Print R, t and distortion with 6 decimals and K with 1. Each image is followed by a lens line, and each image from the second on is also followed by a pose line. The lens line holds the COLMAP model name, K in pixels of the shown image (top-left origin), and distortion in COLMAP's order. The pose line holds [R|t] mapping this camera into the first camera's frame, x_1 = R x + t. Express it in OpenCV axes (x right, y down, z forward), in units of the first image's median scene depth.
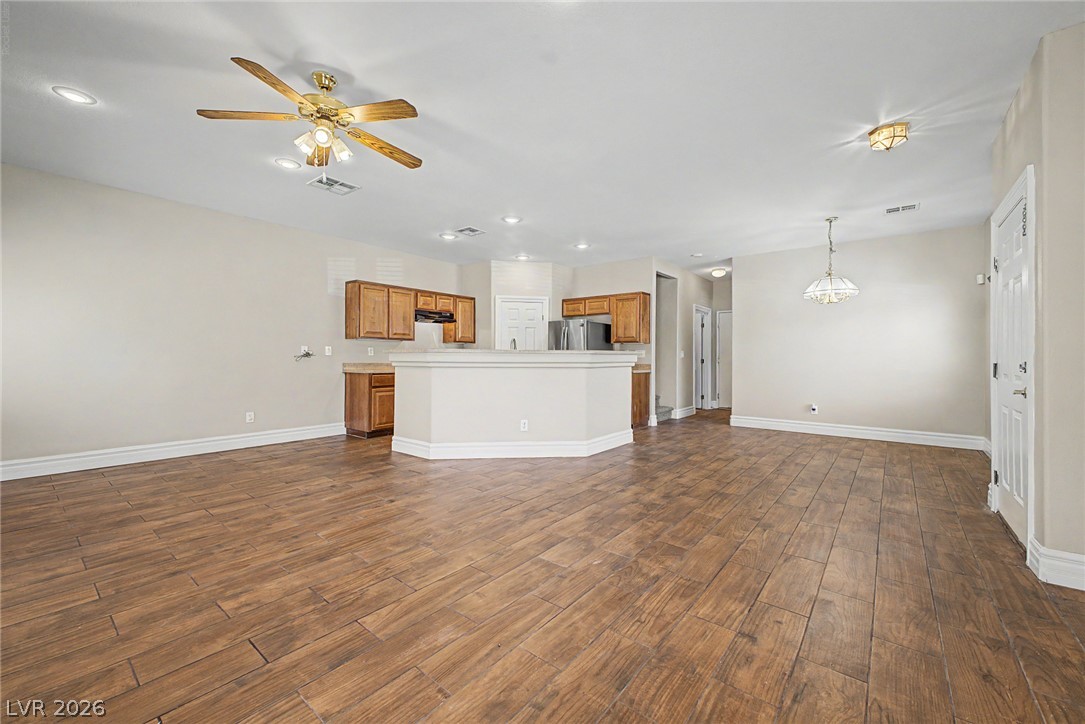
lens RADIAL K [[428.1, 0, 542.1], [0, 428.1, 356.7], [0, 0, 1]] dist [0.023794, -0.010048]
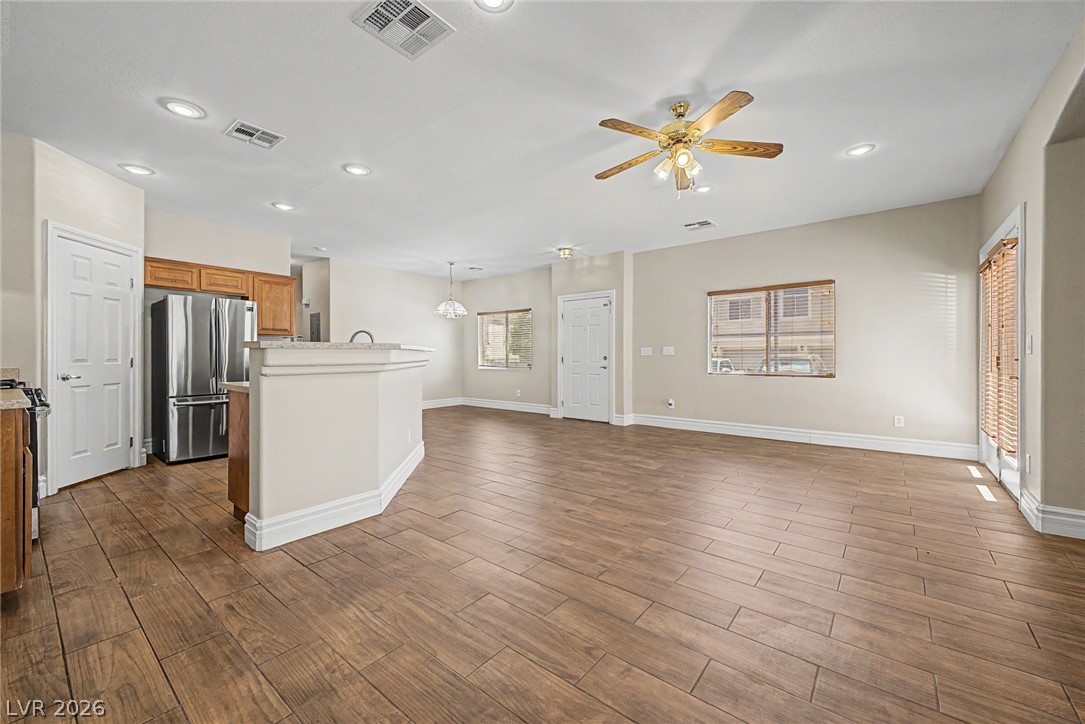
lens RADIAL K [[428.1, 0, 542.1], [0, 428.1, 356.7], [0, 0, 1]] dist [0.023794, -0.010048]
pose [[-0.002682, -0.007007, 0.999972, -1.448088], [-0.001267, 0.999975, 0.007004, -0.002644], [-0.999996, -0.001249, -0.002691, 1.209782]]
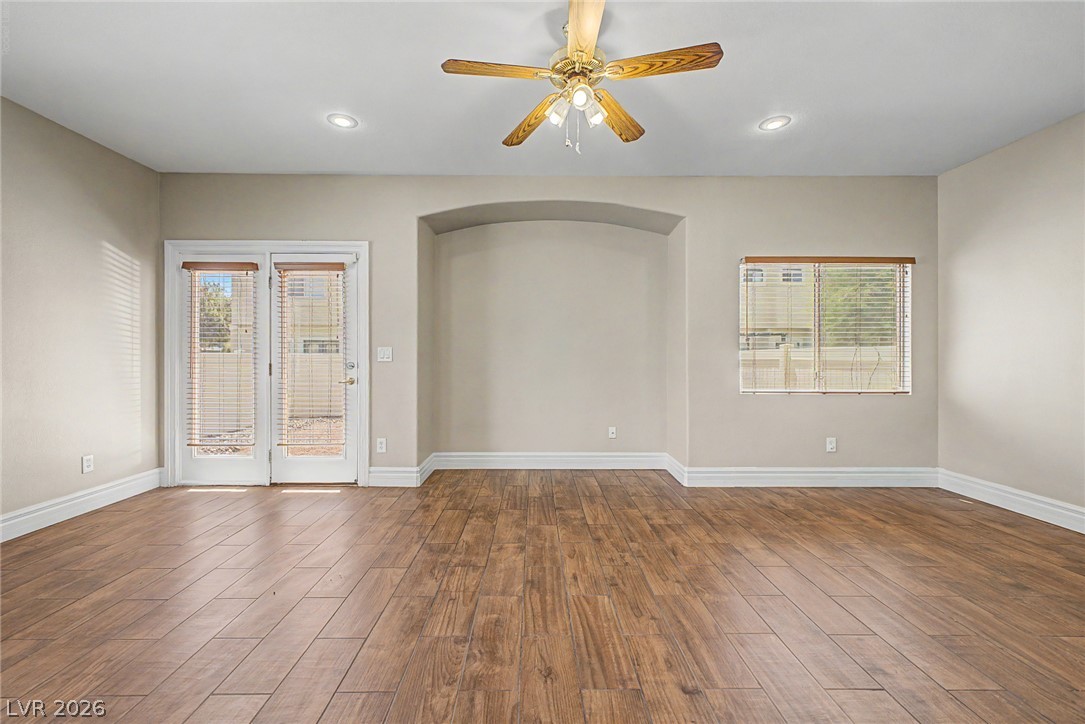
lens RADIAL K [[451.9, 0, 534.2], [0, 451.9, 359.8], [0, 0, 1]] dist [0.018139, -0.000011]
pose [[-0.773678, -0.005883, -0.633552, 0.093277], [-0.005776, 0.999981, -0.002232, -0.010802], [0.633553, 0.001932, -0.773697, 1.443431]]
